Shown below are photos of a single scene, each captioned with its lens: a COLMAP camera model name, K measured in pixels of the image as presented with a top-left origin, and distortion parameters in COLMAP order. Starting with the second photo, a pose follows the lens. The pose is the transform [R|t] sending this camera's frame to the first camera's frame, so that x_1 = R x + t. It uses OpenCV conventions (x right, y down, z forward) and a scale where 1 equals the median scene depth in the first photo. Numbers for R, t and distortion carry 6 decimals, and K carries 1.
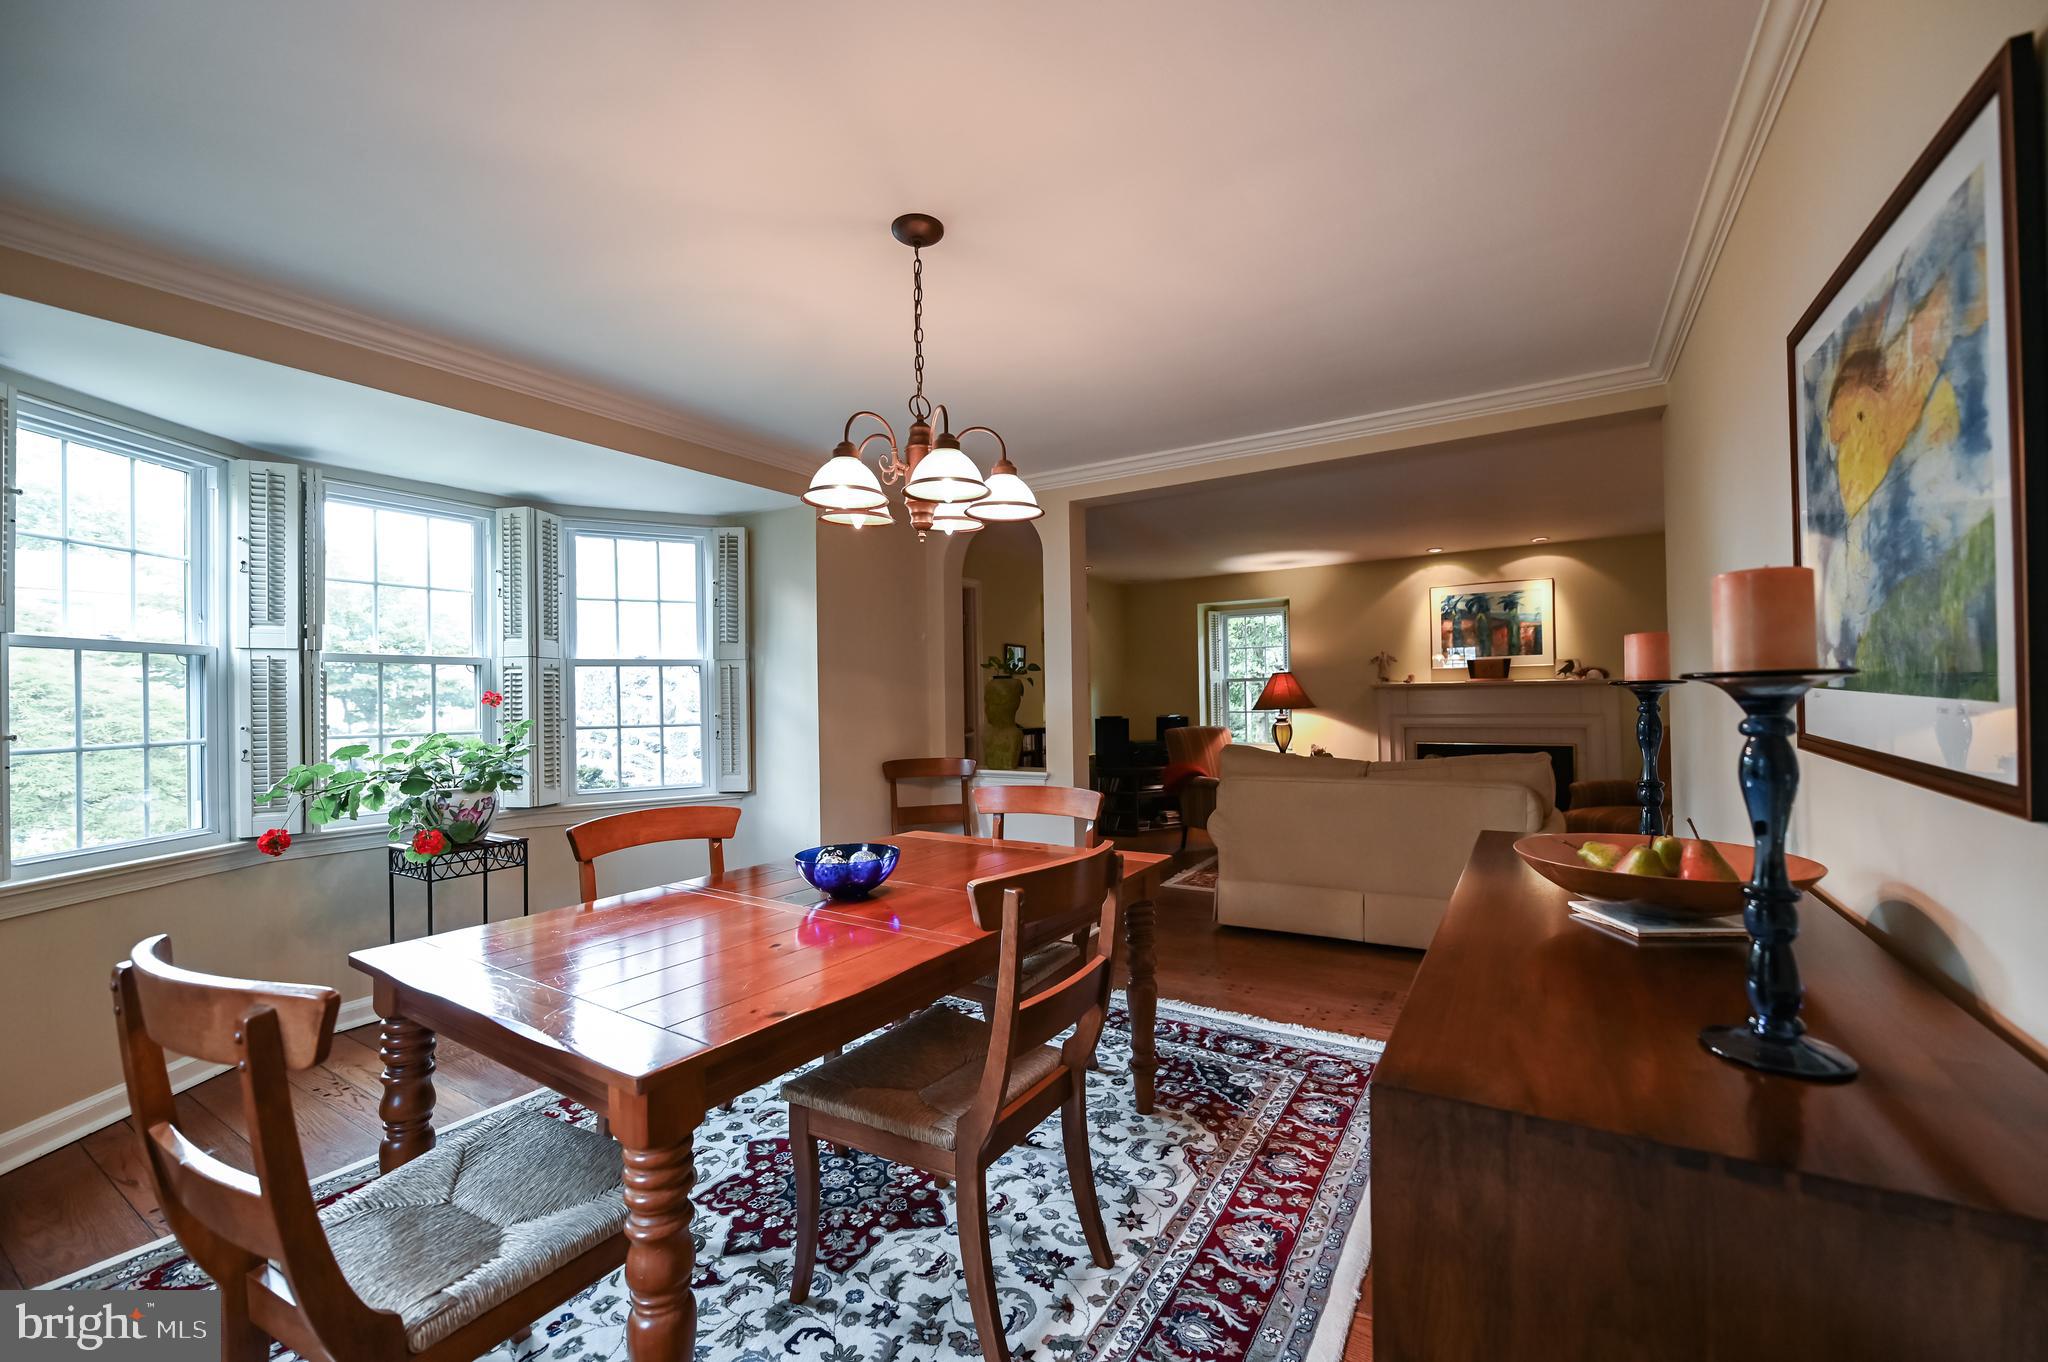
lens RADIAL K [[813.7, 0, 1036.2], [0, 813.7, 689.9], [0, 0, 1]] dist [-0.000913, -0.000096]
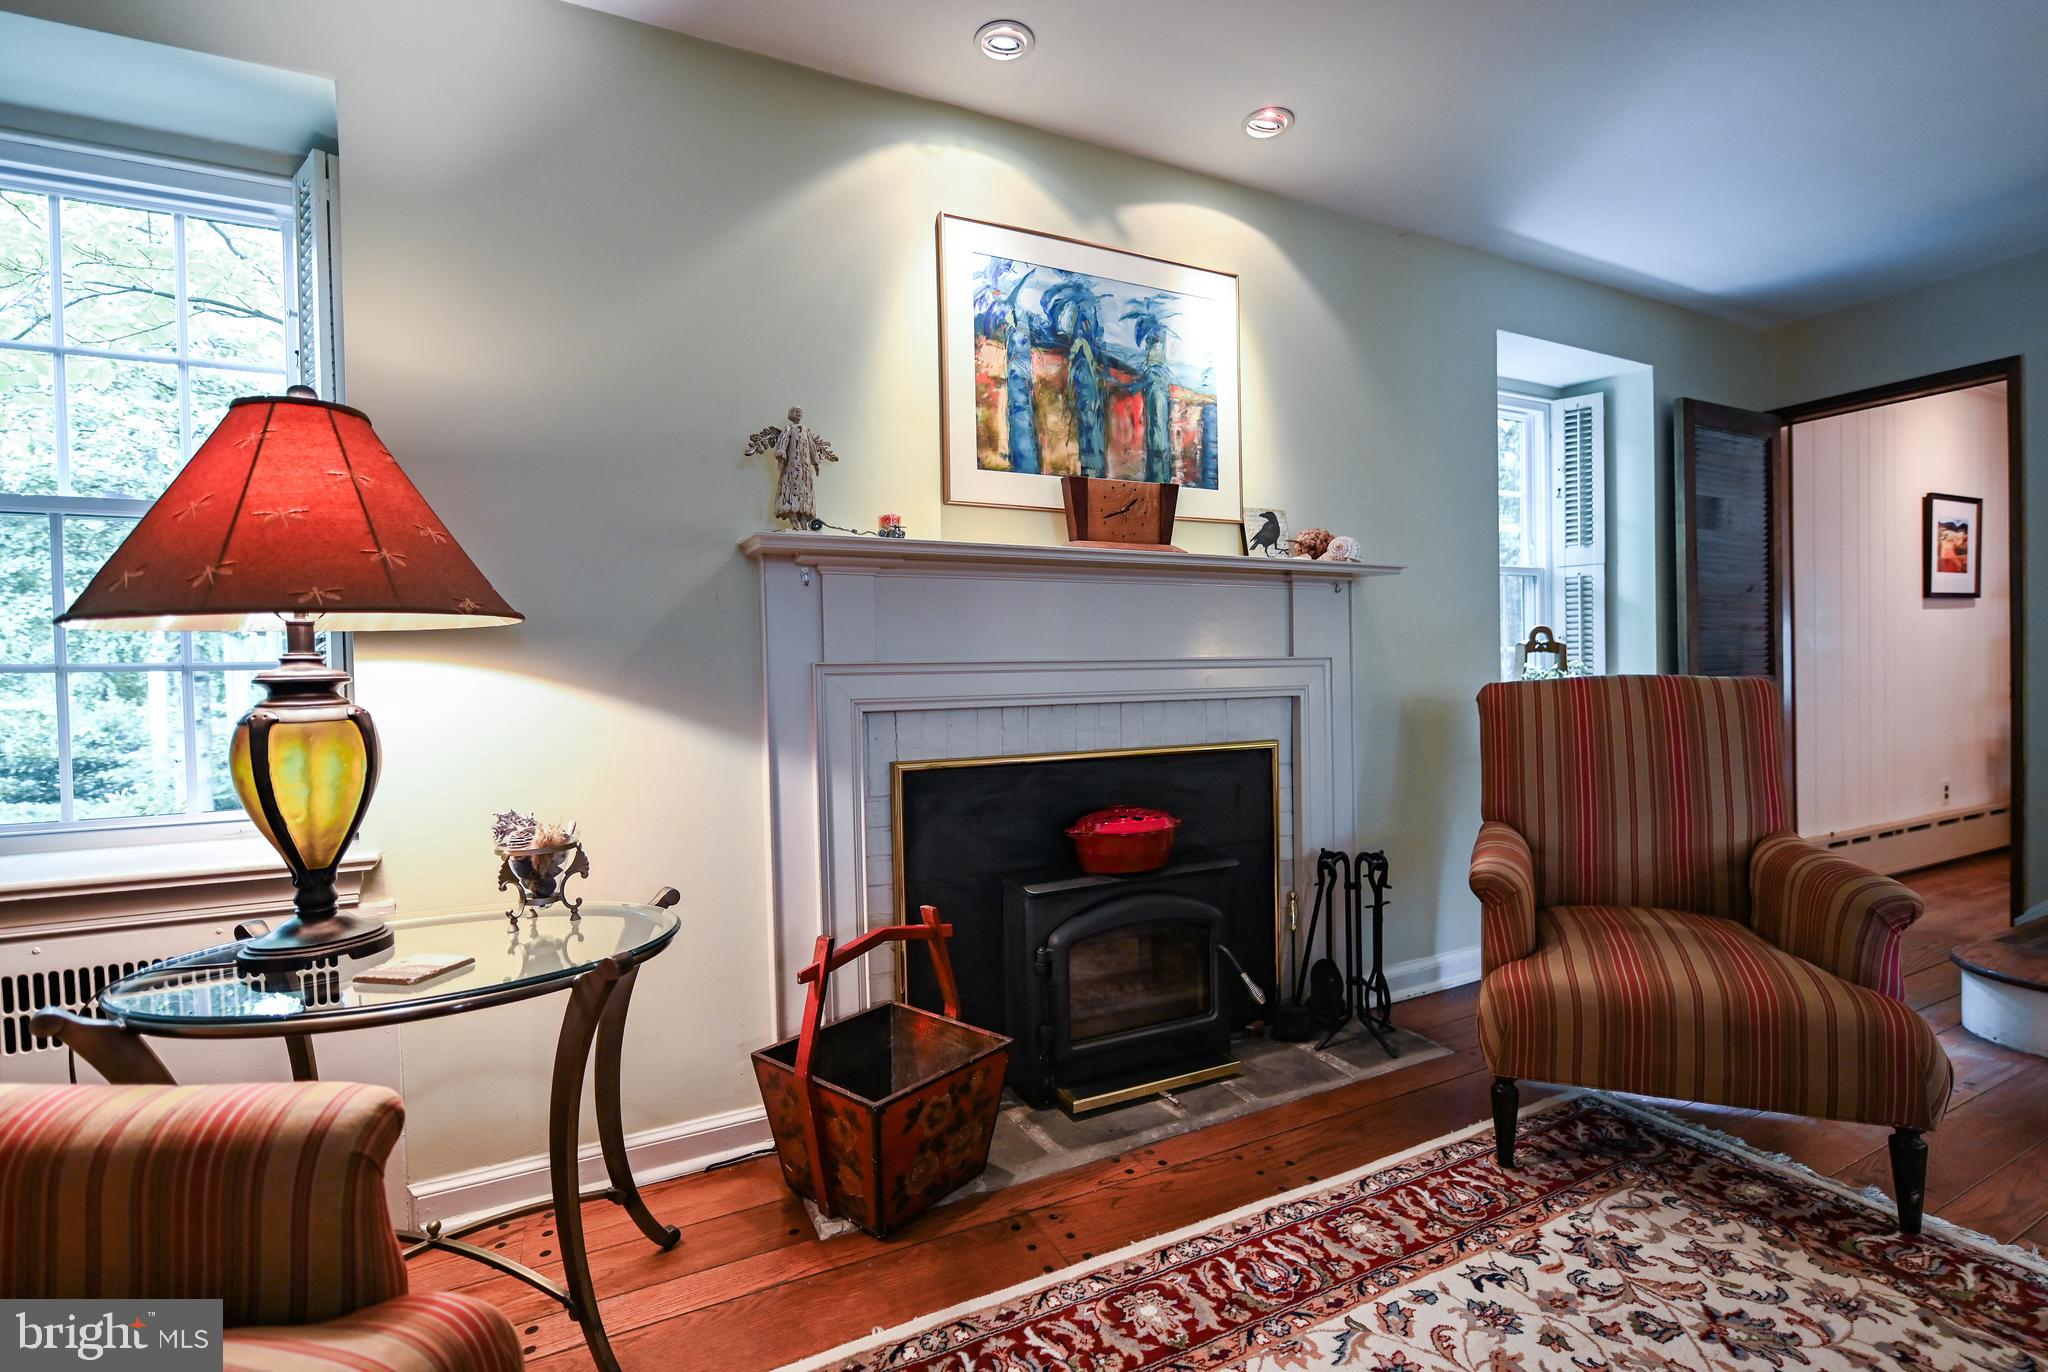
lens RADIAL K [[923.6, 0, 1040.1], [0, 923.6, 692.4], [0, 0, 1]] dist [-0.005911, -0.000557]
pose [[0.526775, -0.008091, 0.849966, 0.502942], [0.004135, 0.999967, 0.006956, 0.083169], [-0.849995, -0.000150, 0.526791, 1.757468]]
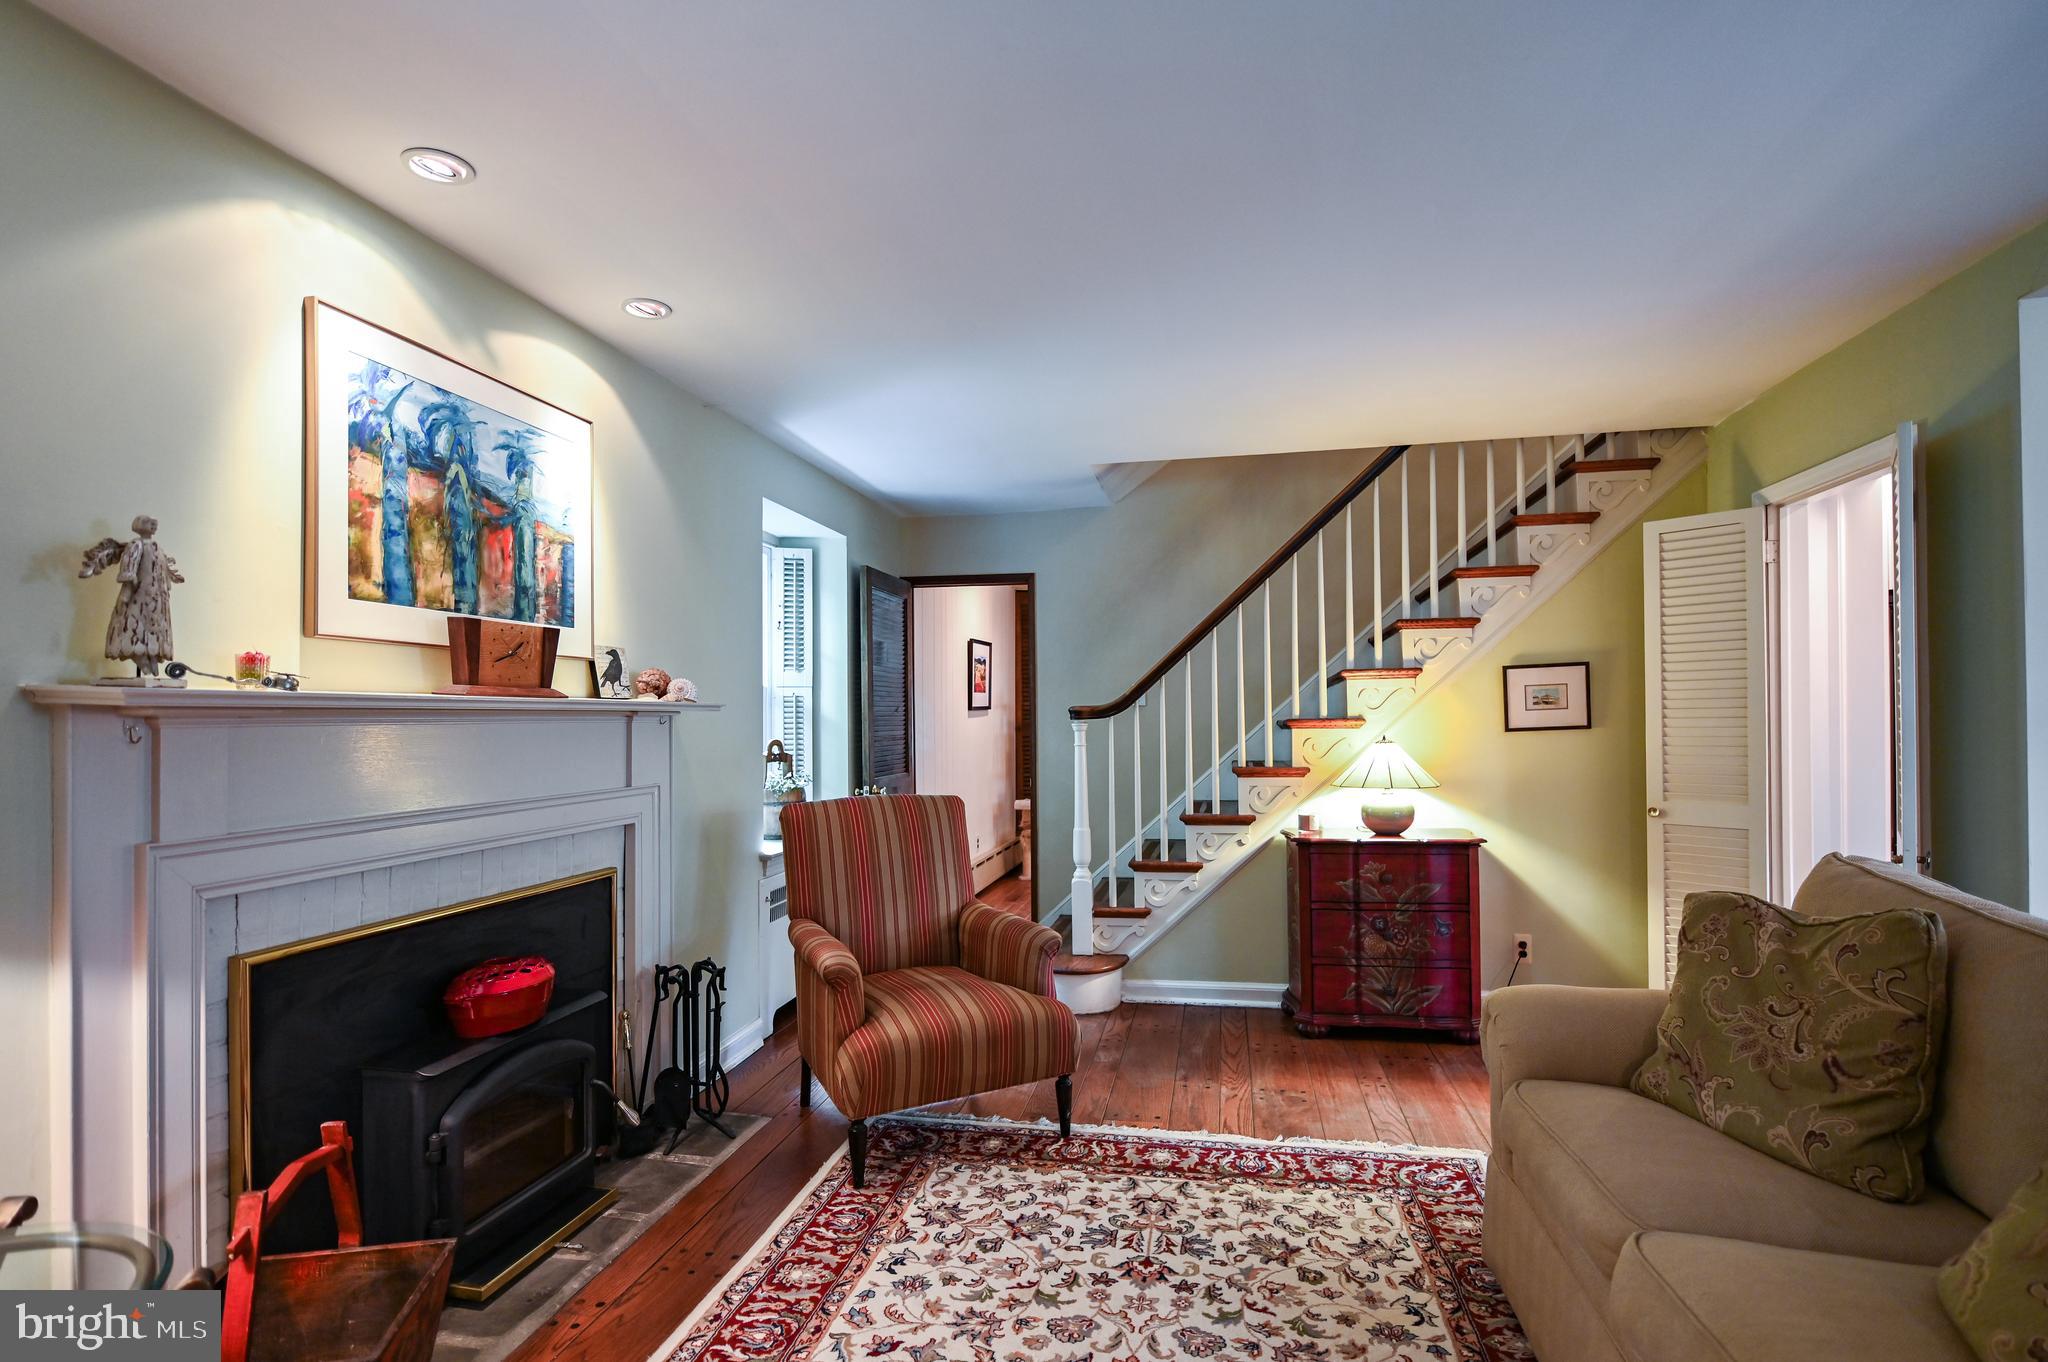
lens RADIAL K [[985.7, 0, 1032.4], [0, 985.7, 705.3], [0, 0, 1]] dist [-0.005758, 0.000232]
pose [[-0.343937, 0.031470, 0.938465, 0.312050], [0.005618, 0.999489, -0.031458, 0.010549], [-0.938976, -0.005547, -0.343938, 1.969743]]
